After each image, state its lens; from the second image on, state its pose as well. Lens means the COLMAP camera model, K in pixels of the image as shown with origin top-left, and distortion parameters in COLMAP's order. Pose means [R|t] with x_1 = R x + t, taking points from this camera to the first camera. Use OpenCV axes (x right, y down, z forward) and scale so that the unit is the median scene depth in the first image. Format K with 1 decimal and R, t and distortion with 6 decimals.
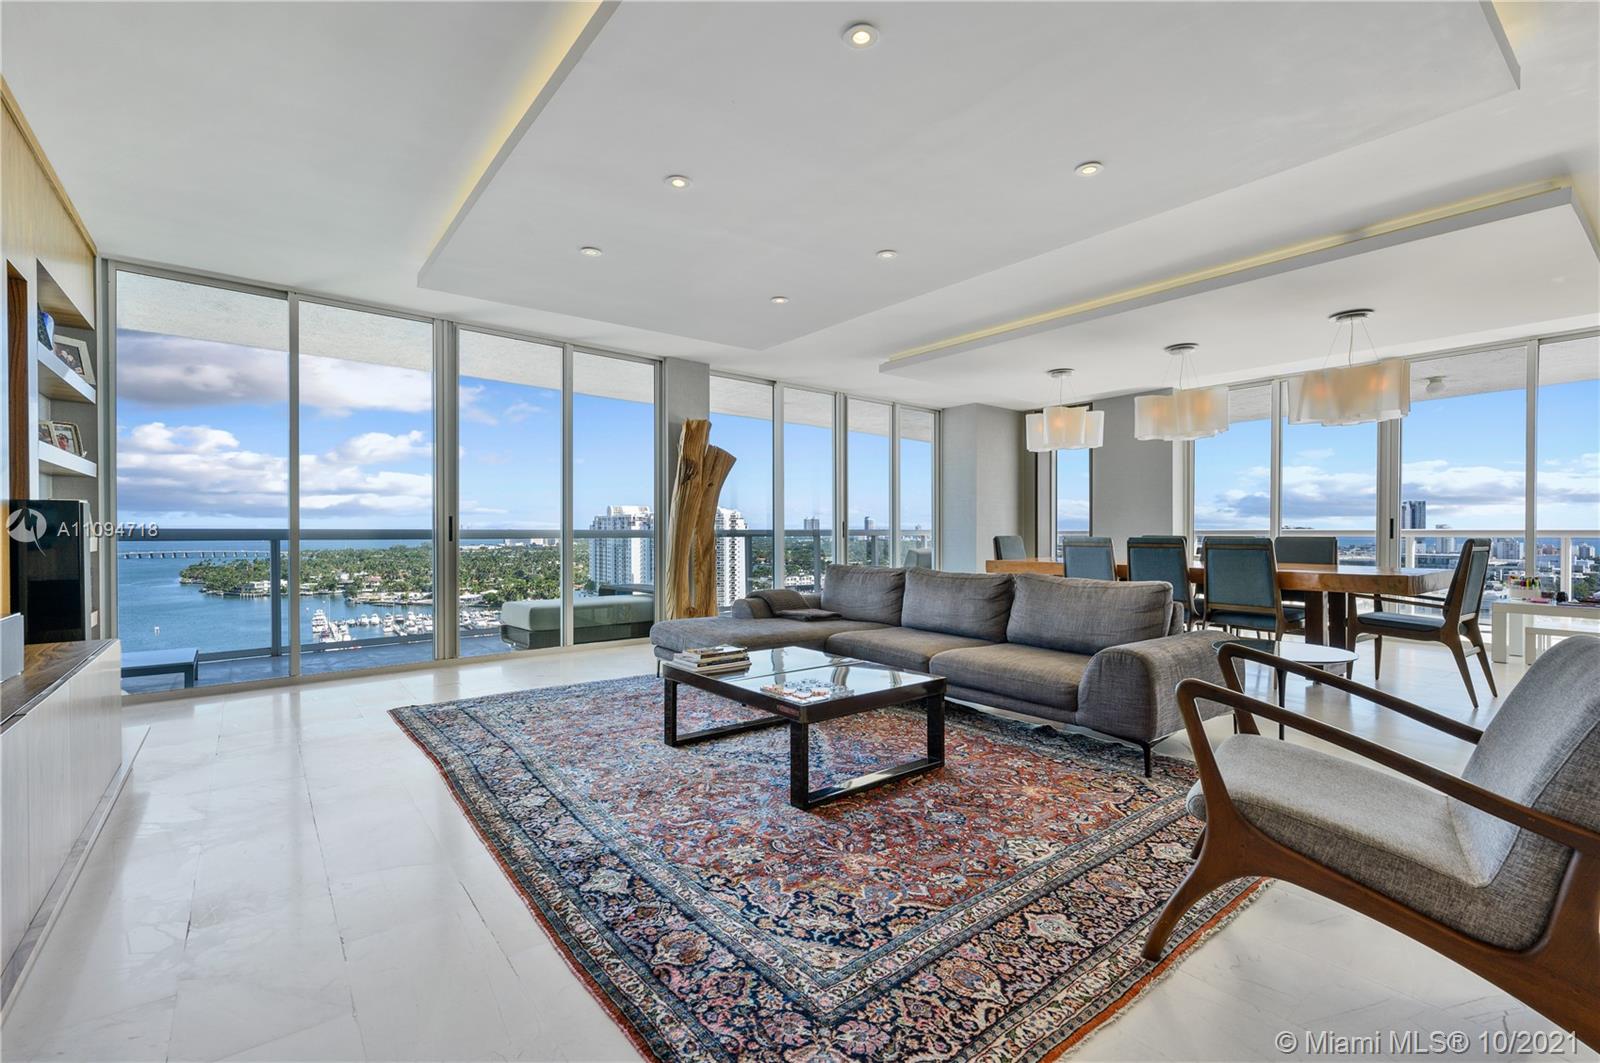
lens RADIAL K [[710.0, 0, 800.0], [0, 710.0, 531.5], [0, 0, 1]] dist [0.001897, 0.000185]
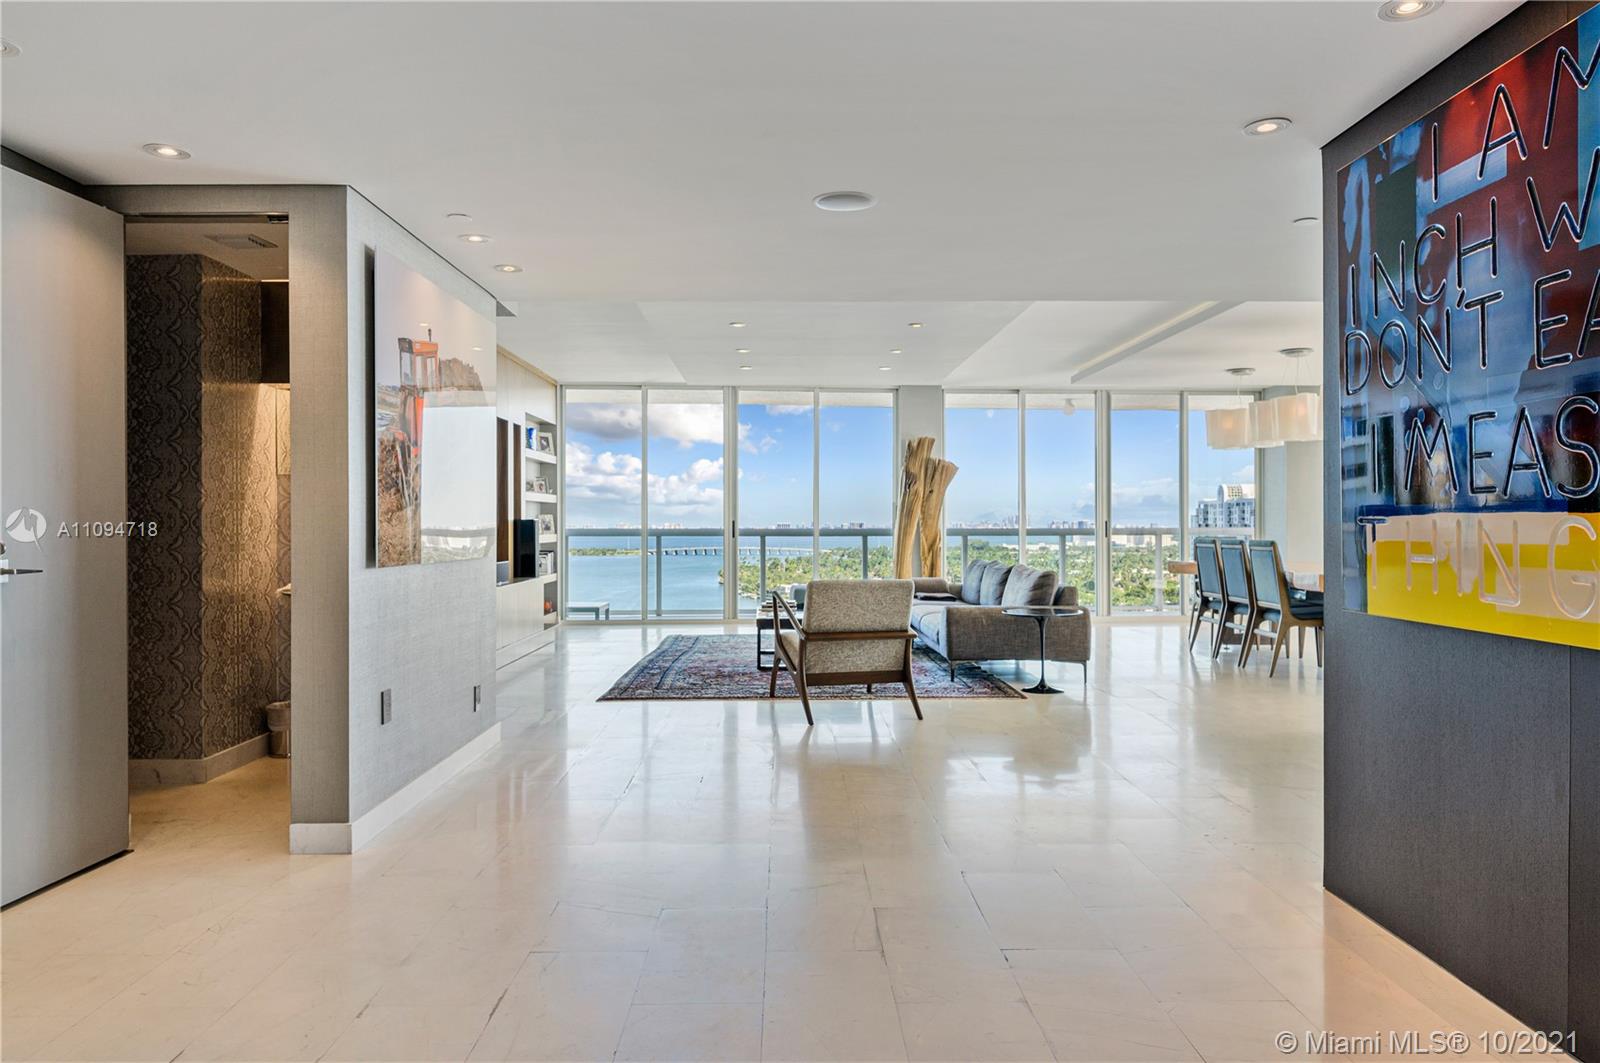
lens RADIAL K [[1069.9, 0, 797.1], [0, 1069.9, 527.5], [0, 0, 1]] dist [-0.005780, -0.000583]
pose [[0.799607, 0.001671, -0.600522, 1.044815], [-0.000064, 0.999996, 0.002698, -0.014993], [0.600524, -0.002119, 0.799604, -0.755660]]
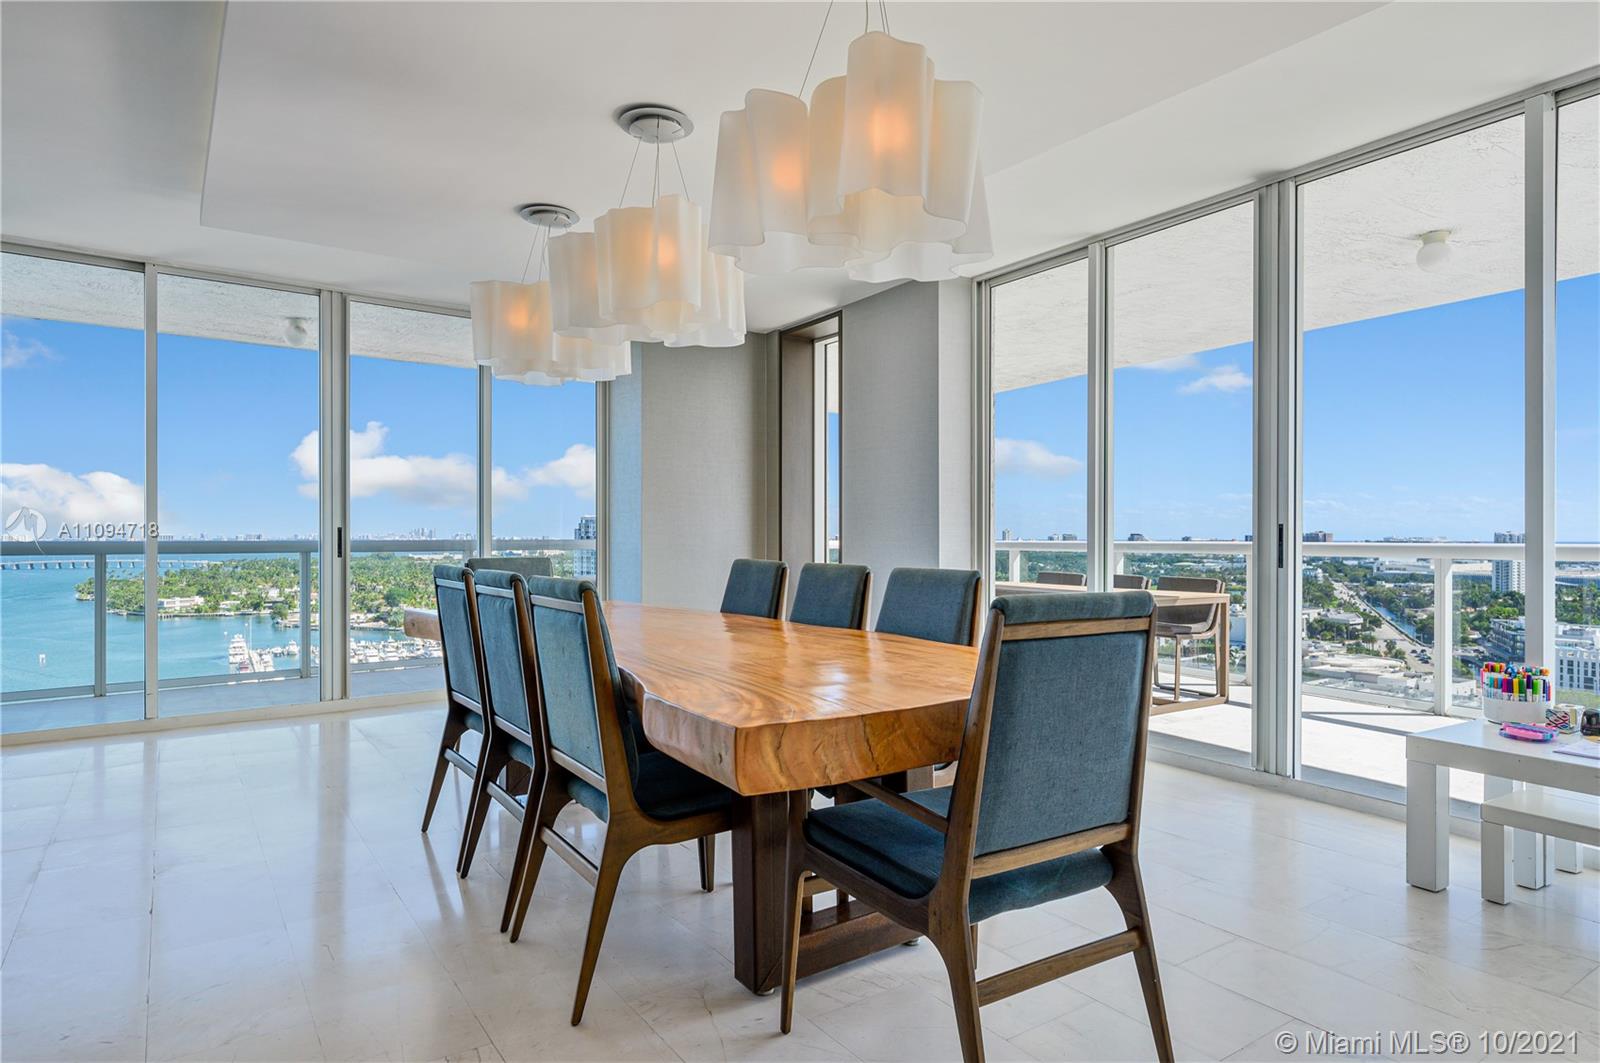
lens RADIAL K [[919.9, 0, 795.7], [0, 919.9, 534.8], [0, 0, 1]] dist [0.018125, -0.000268]
pose [[0.998322, 0.002372, -0.057863, 0.775839], [-0.002538, 0.999993, -0.002786, -0.012783], [0.057856, 0.002929, 0.998321, 0.536062]]
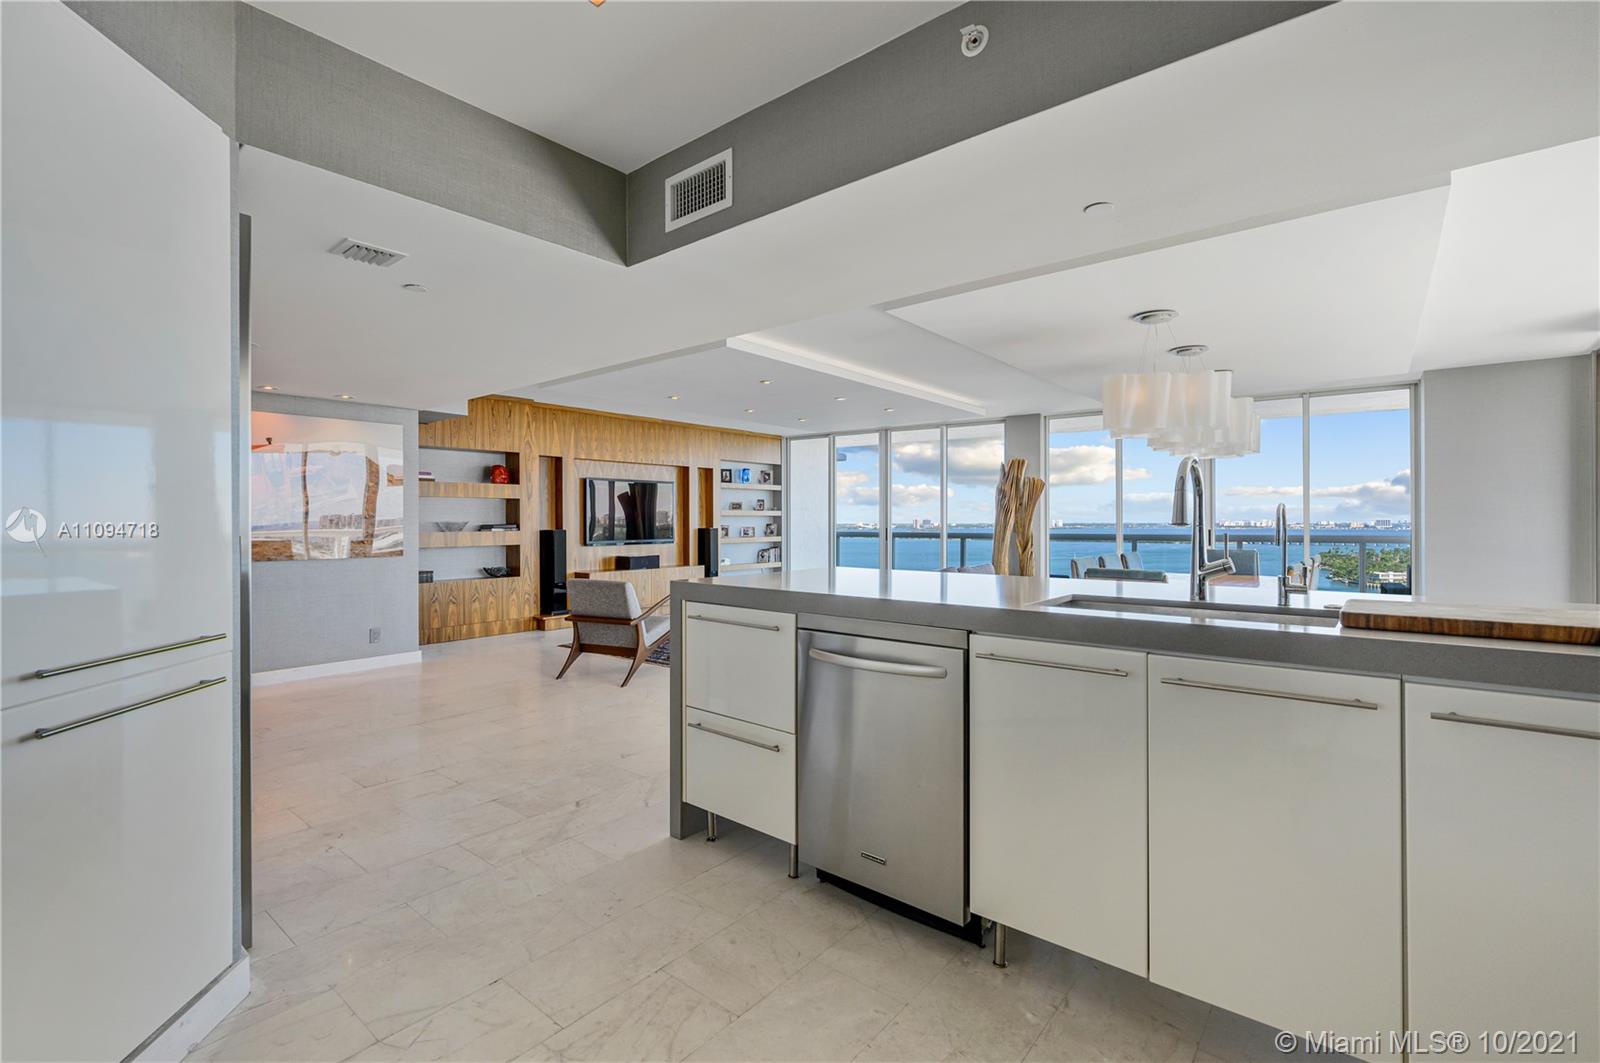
lens RADIAL K [[710.0, 0, 800.0], [0, 710.0, 531.5], [0, 0, 1]] dist [0.001897, 0.000185]
pose [[0.228707, 0.012596, -0.973414, 1.568102], [0.002513, 0.999905, 0.013529, -0.043243], [0.973492, -0.005541, 0.228654, 0.351821]]
